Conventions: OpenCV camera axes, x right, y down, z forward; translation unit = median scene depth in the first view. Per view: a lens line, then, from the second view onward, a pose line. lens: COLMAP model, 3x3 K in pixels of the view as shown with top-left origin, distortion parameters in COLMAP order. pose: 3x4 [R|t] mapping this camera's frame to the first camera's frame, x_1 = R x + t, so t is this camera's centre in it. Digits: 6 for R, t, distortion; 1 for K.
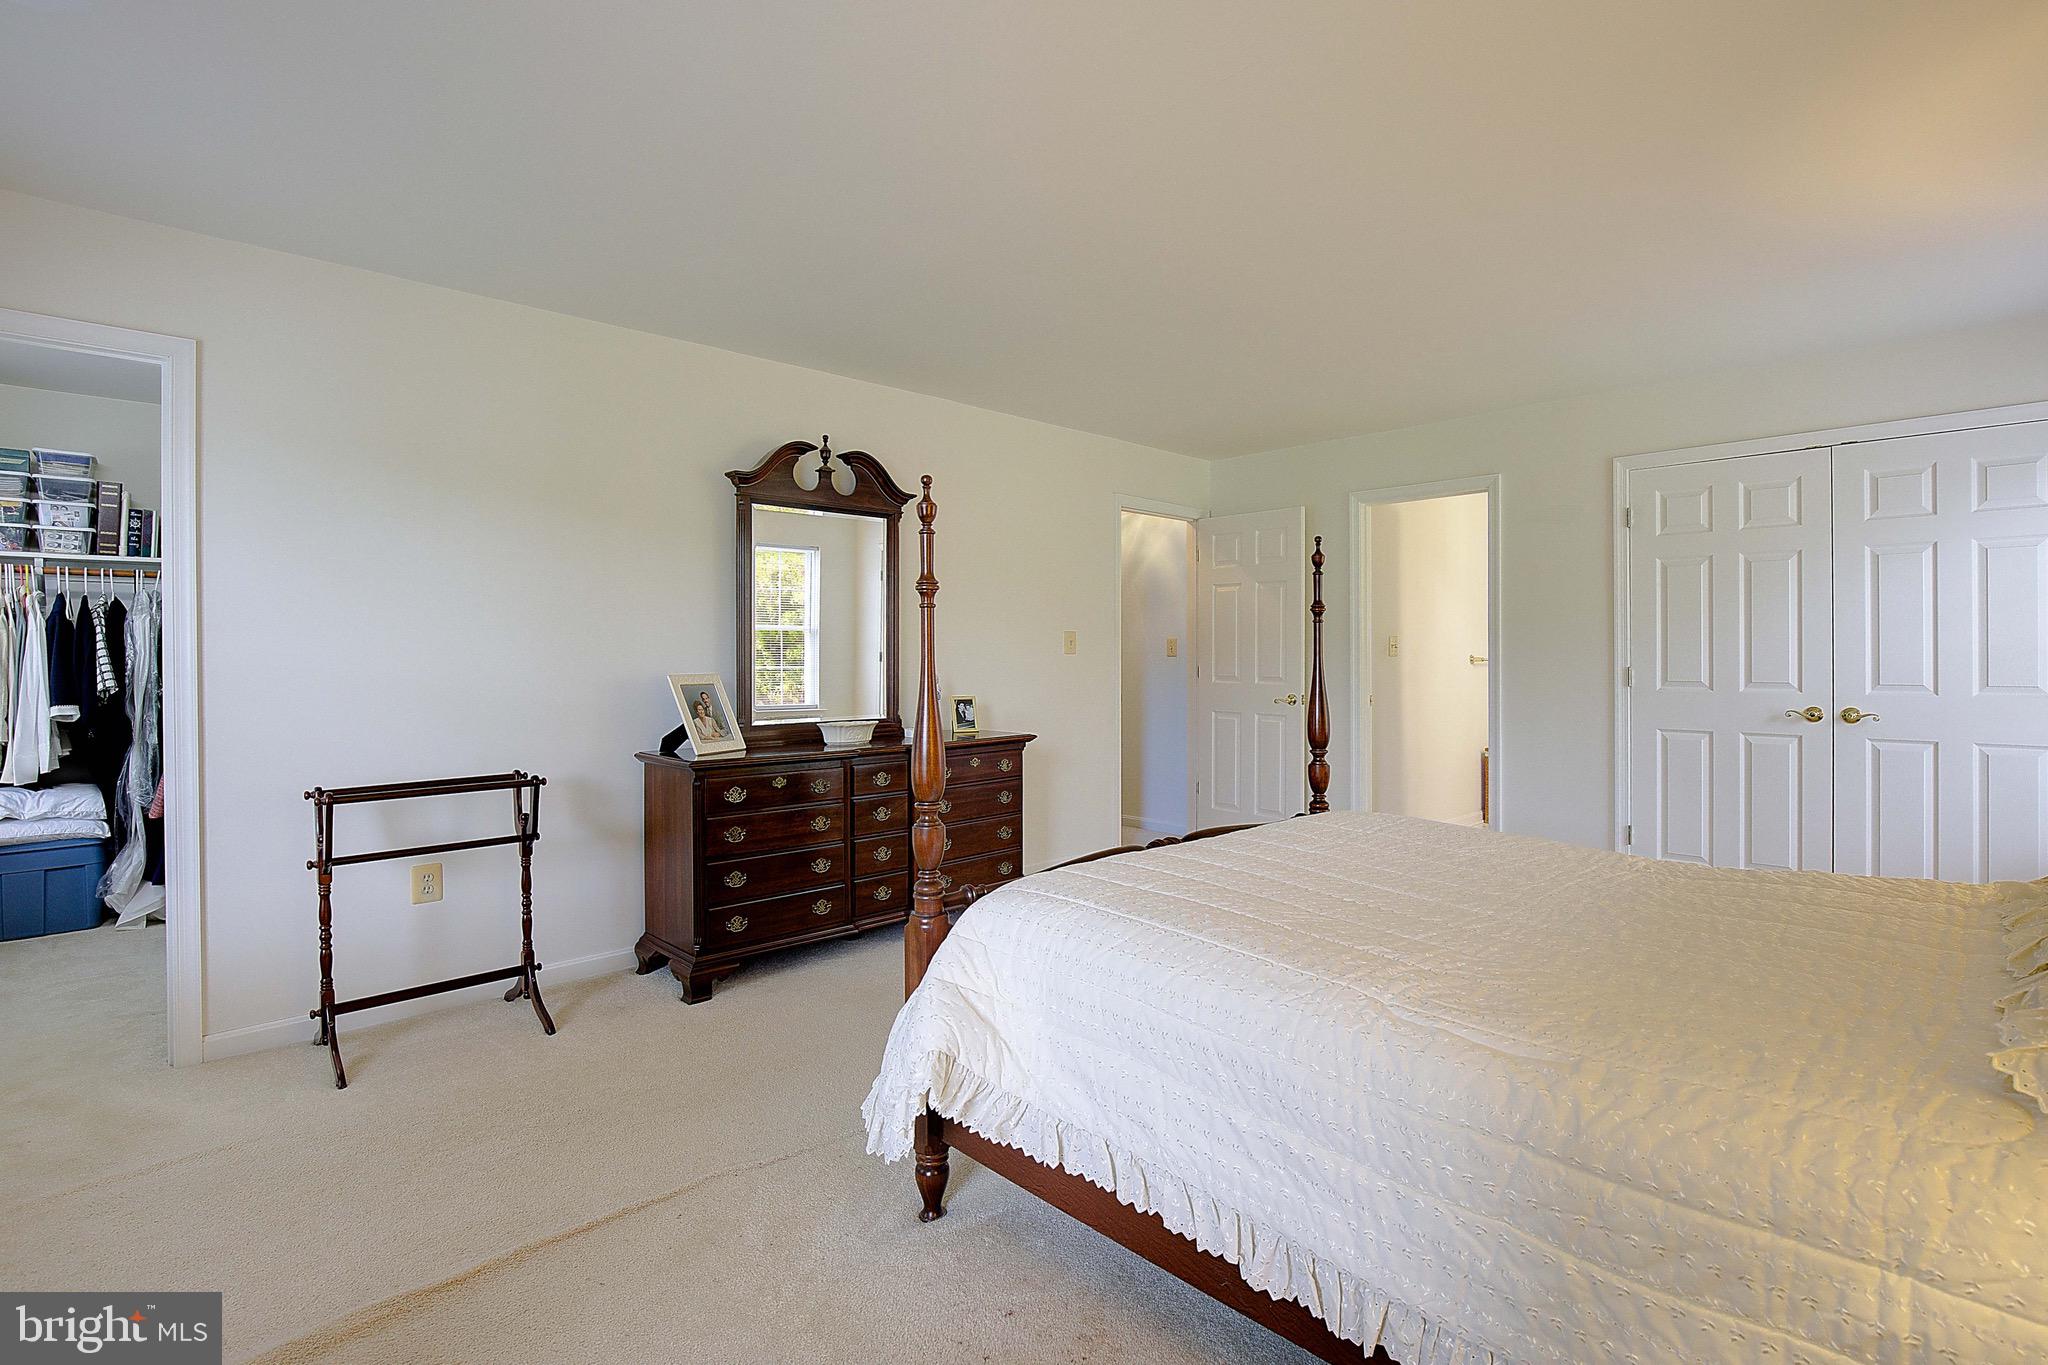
lens RADIAL K [[983.9, 0, 1084.0], [0, 983.9, 669.4], [0, 0, 1]] dist [0.054429, 0.000060]
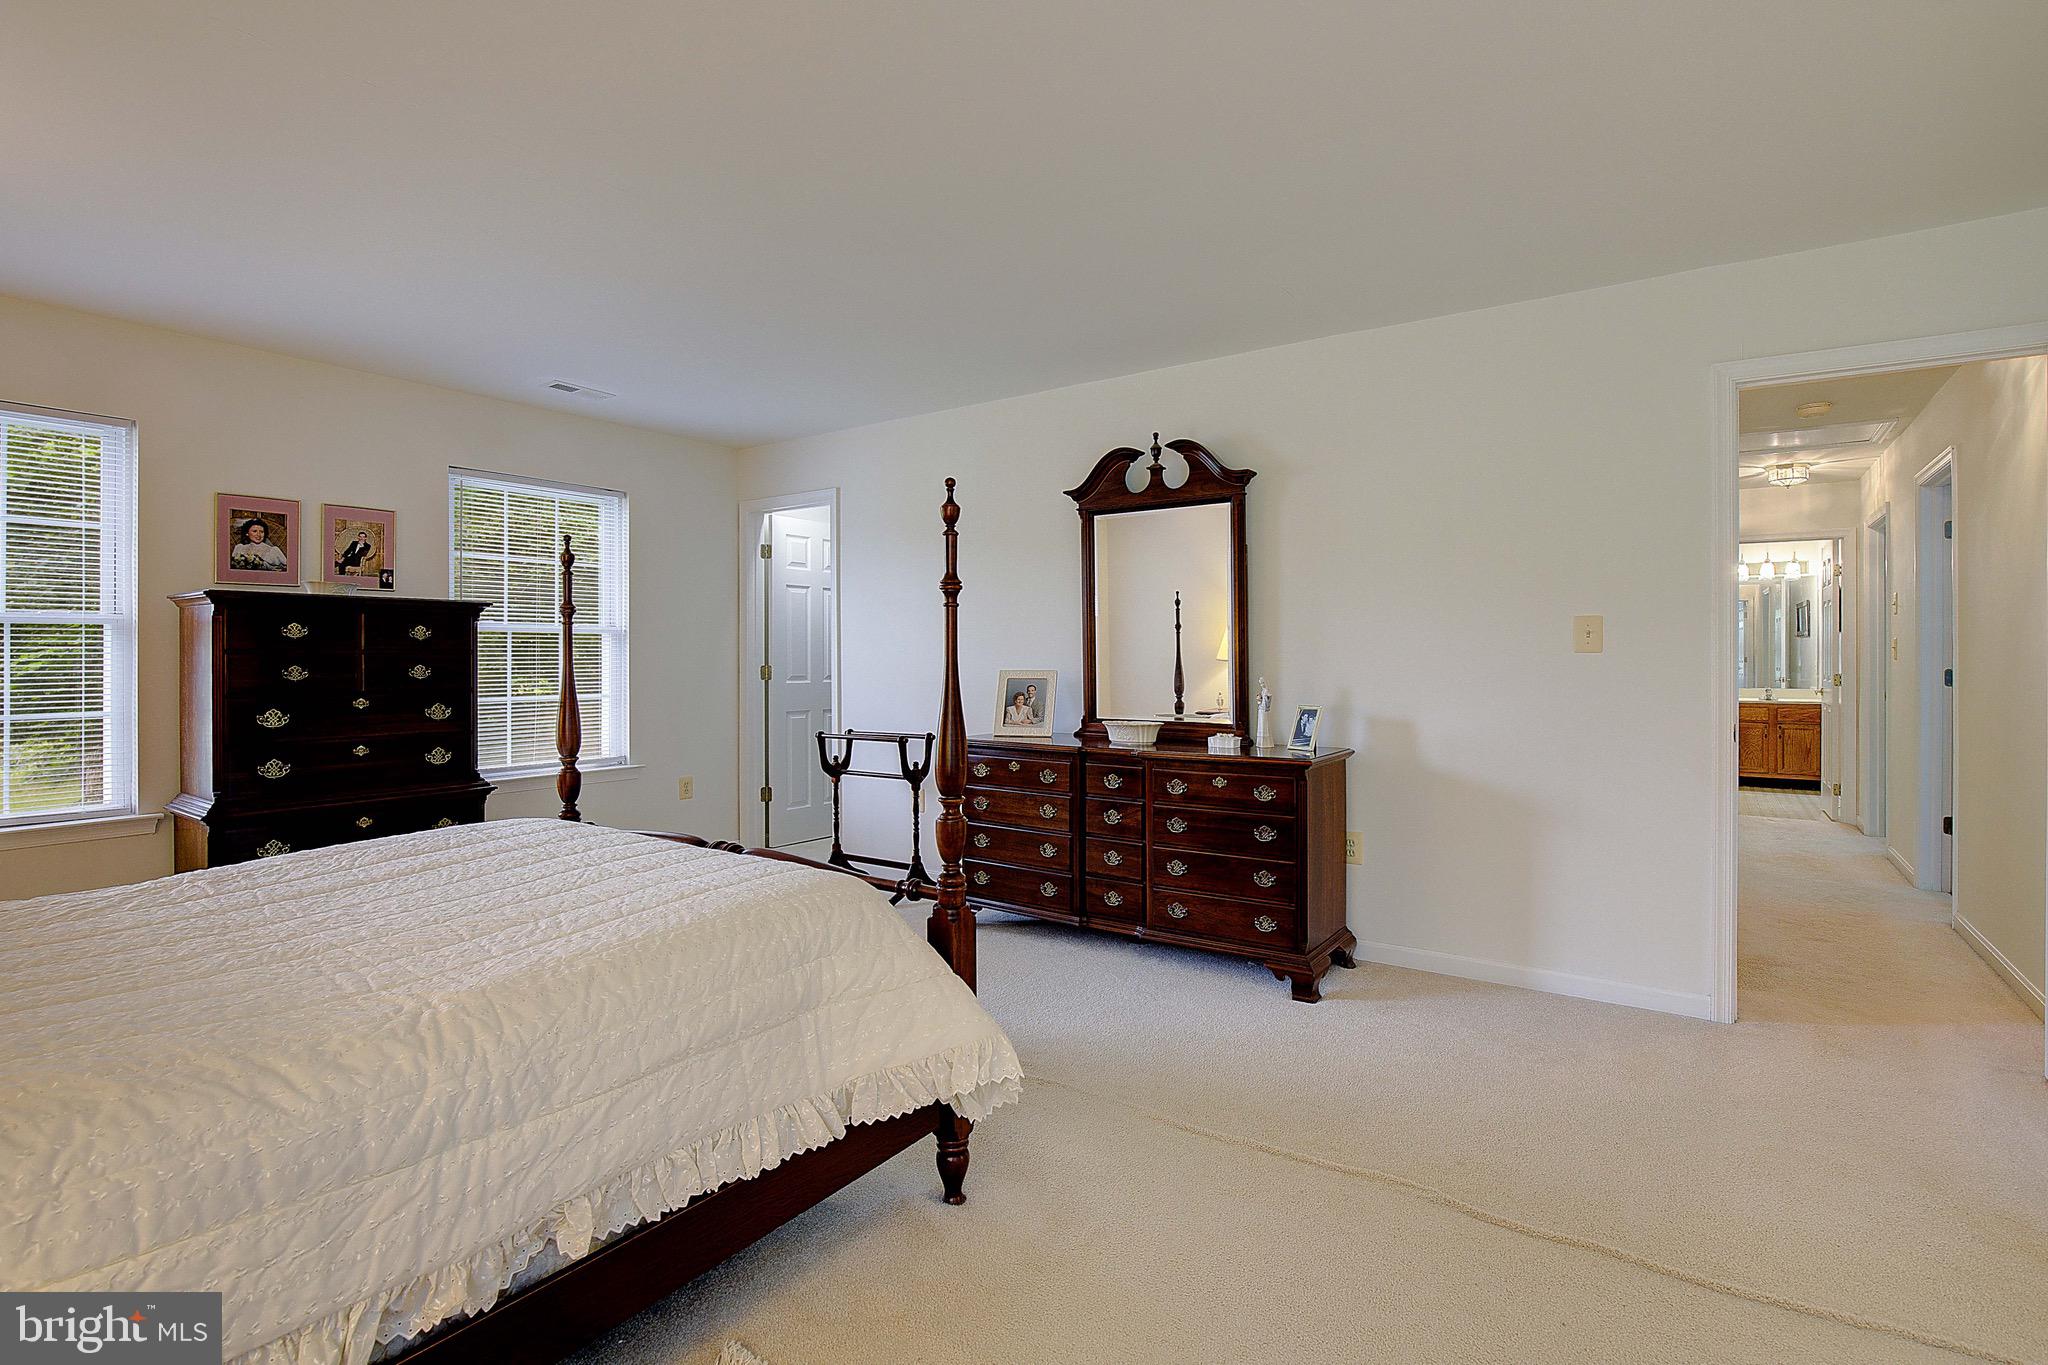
lens RADIAL K [[975.1, 0, 1049.1], [0, 975.1, 664.8], [0, 0, 1]] dist [-0.018264, 0.000169]
pose [[0.203773, 0.012847, -0.978934, 0.726250], [-0.016730, 0.999814, 0.009638, -0.011651], [0.978875, 0.014413, 0.203950, 0.748447]]
